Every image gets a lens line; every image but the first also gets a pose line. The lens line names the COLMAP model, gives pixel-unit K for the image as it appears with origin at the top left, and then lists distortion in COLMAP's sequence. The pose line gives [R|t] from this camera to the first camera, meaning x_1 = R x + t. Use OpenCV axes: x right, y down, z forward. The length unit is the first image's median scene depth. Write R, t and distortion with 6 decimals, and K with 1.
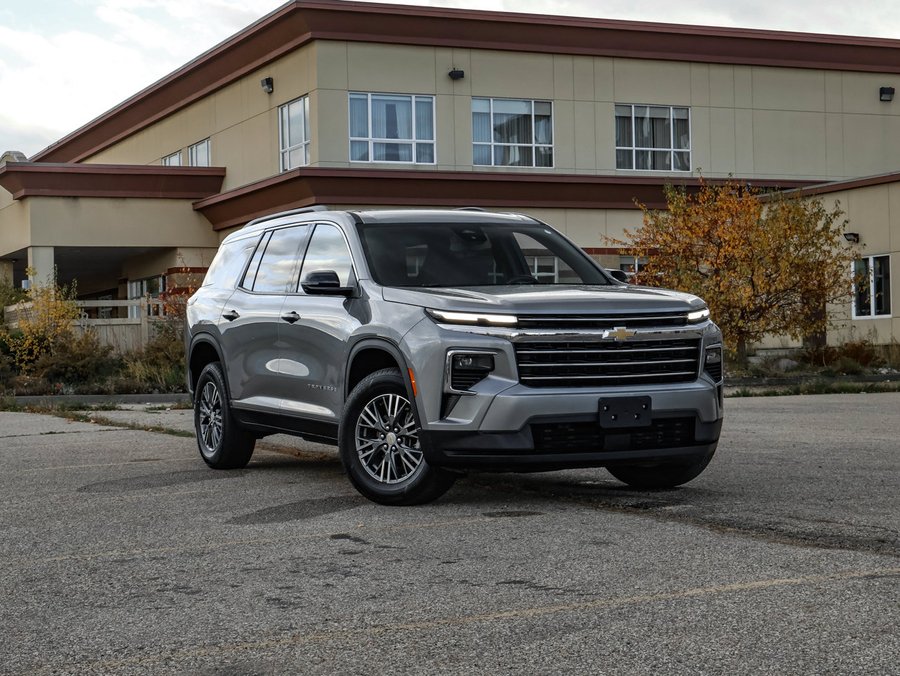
lens RADIAL K [[1730.7, 0, 447.7], [0, 1730.7, 362.0], [0, 0, 1]] dist [0.046747, -0.120992]
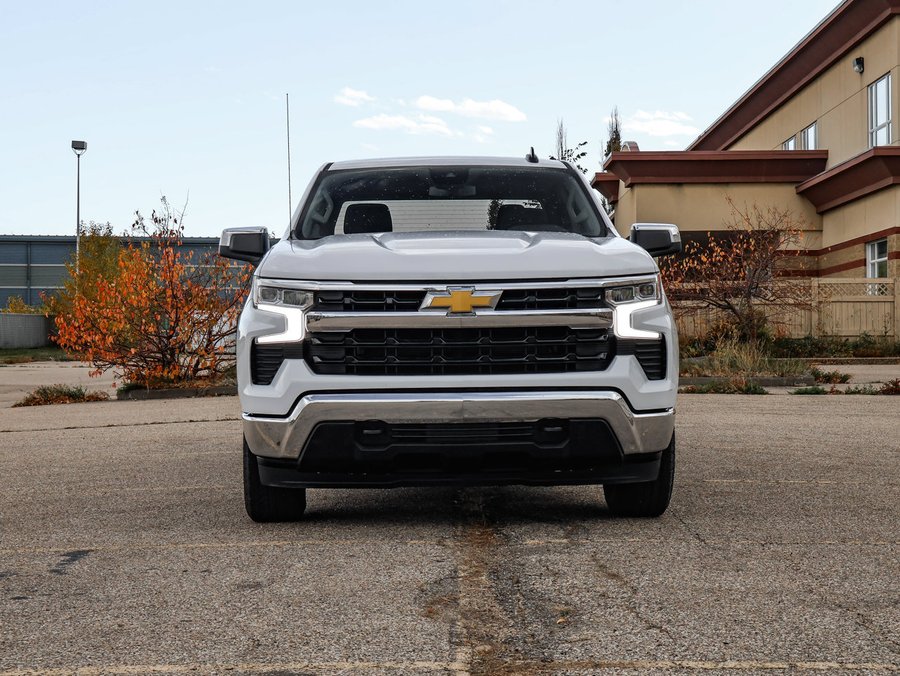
lens RADIAL K [[1636.7, 0, 450.0], [0, 1636.7, 338.0], [0, 0, 1]] dist [0.012746, -0.058880]
pose [[0.905670, 0.017141, -0.423637, 0.134889], [-0.017928, 0.999837, 0.002126, -0.003730], [0.423605, 0.005669, 0.905829, 0.094801]]
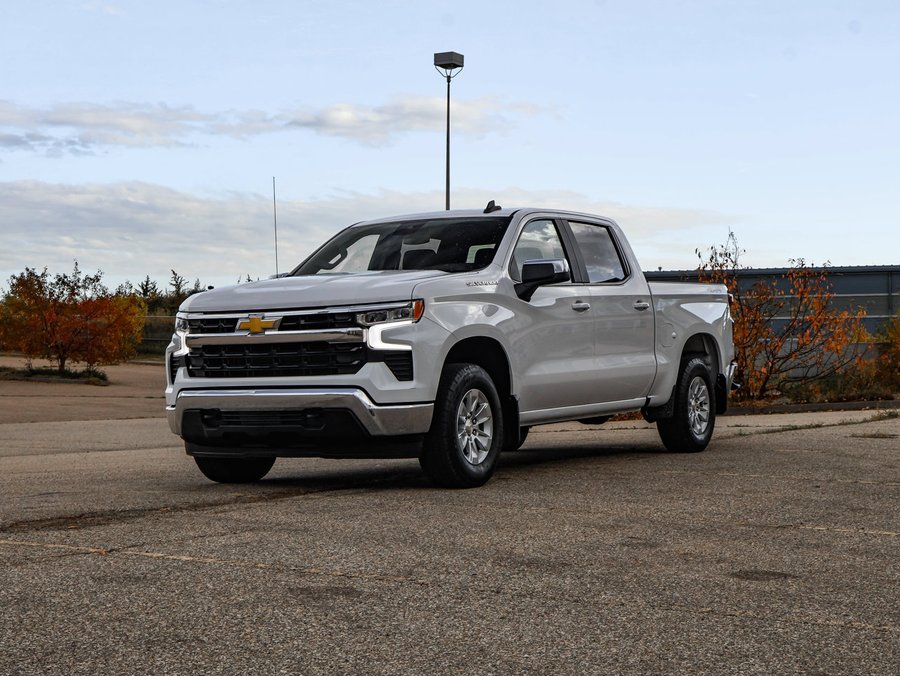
lens RADIAL K [[1636.7, 0, 450.0], [0, 1636.7, 338.0], [0, 0, 1]] dist [0.012746, -0.058880]
pose [[0.542677, -0.003355, -0.839935, 0.347203], [-0.007060, 0.999938, -0.008555, -0.003261], [0.839912, 0.010573, 0.542620, 0.164244]]
